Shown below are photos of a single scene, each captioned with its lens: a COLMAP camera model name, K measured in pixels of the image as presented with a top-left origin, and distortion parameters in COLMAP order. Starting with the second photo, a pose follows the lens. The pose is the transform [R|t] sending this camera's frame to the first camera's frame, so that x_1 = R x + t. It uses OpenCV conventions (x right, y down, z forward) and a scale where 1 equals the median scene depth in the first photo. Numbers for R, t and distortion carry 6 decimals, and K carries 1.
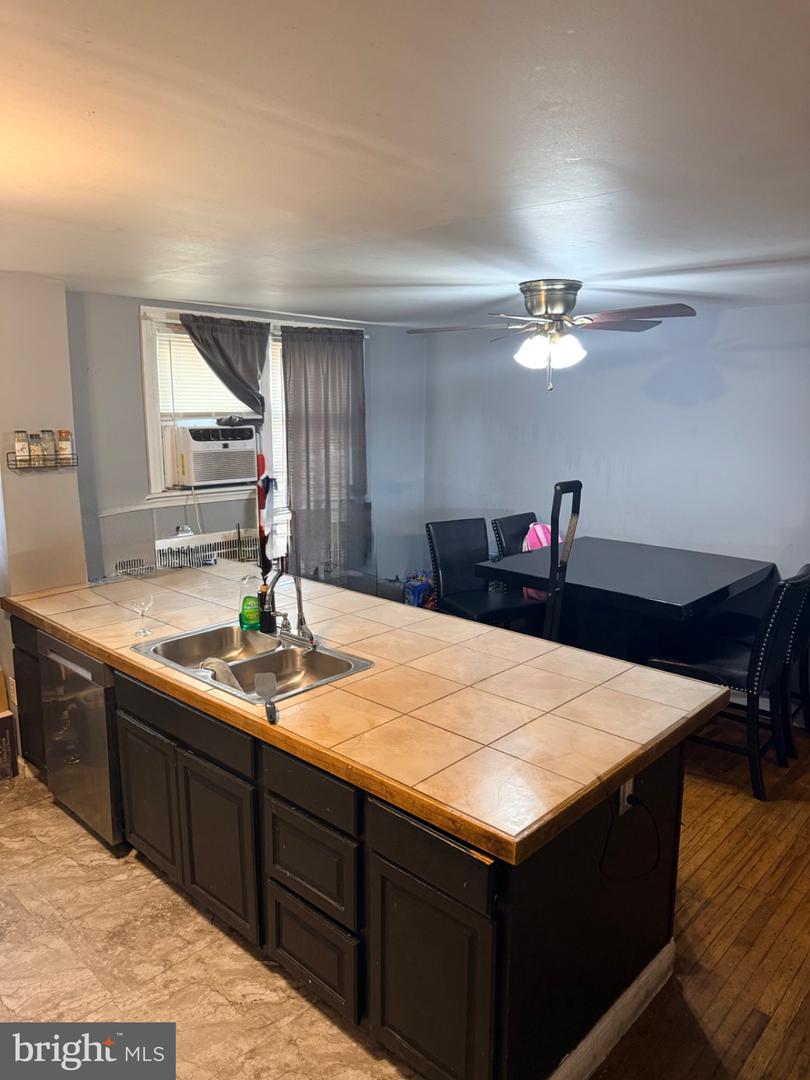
lens RADIAL K [[769.5, 0, 406.9], [0, 769.5, 541.4], [0, 0, 1]] dist [0.073829, -0.098501]
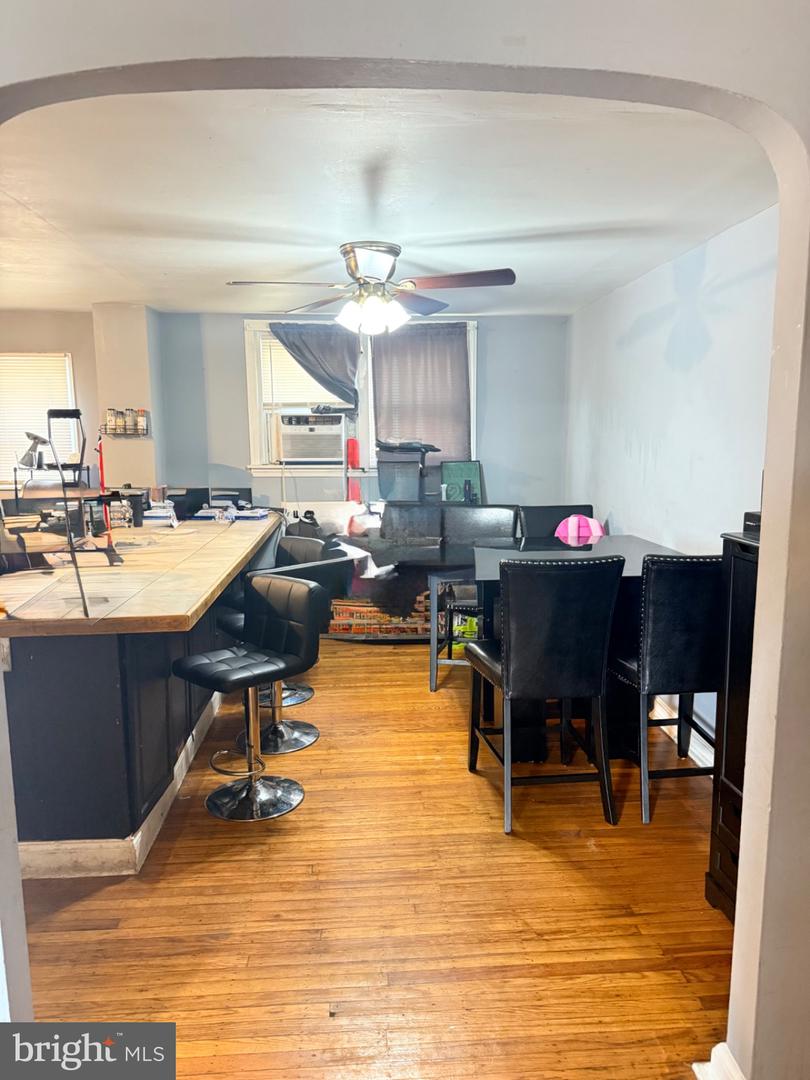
lens RADIAL K [[769.5, 0, 405.5], [0, 769.5, 538.0], [0, 0, 1]] dist [0.073829, -0.098501]
pose [[0.729170, 0.080496, -0.679582, 0.702151], [-0.117882, 0.992988, -0.008865, 0.037275], [0.674103, 0.086575, 0.733546, 0.233921]]
